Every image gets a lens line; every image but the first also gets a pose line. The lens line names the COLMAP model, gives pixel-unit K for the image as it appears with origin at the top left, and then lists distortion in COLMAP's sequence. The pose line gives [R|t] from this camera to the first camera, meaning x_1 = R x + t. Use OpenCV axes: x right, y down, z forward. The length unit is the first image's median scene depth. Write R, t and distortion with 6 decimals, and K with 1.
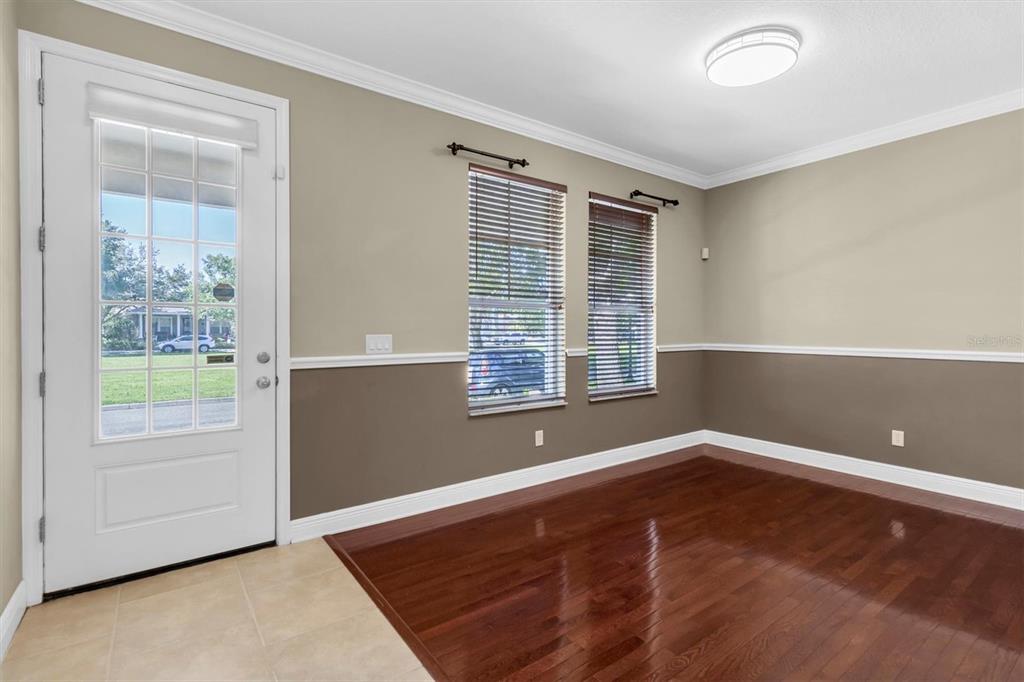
lens RADIAL K [[483.2, 0, 514.0], [0, 483.2, 331.3], [0, 0, 1]] dist [0.002861, 0.000402]
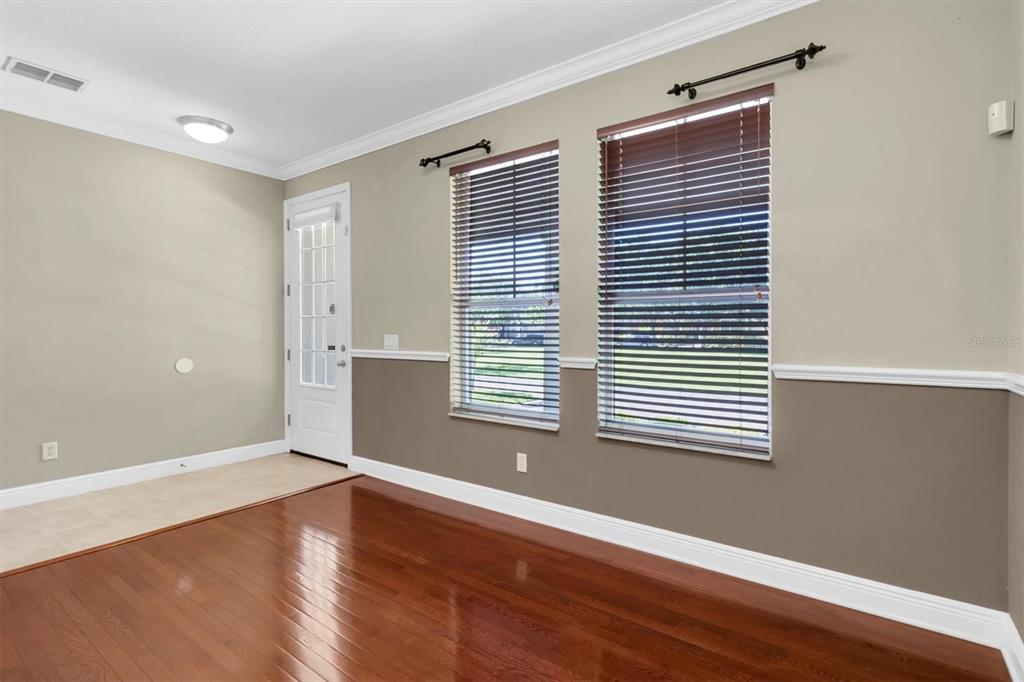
lens RADIAL K [[483.2, 0, 514.0], [0, 483.2, 331.3], [0, 0, 1]] dist [0.002861, 0.000402]
pose [[0.311438, 0.004793, -0.950254, 1.023505], [-0.002257, 0.999988, 0.004304, -0.008604], [0.950264, 0.000804, 0.311445, 0.898231]]
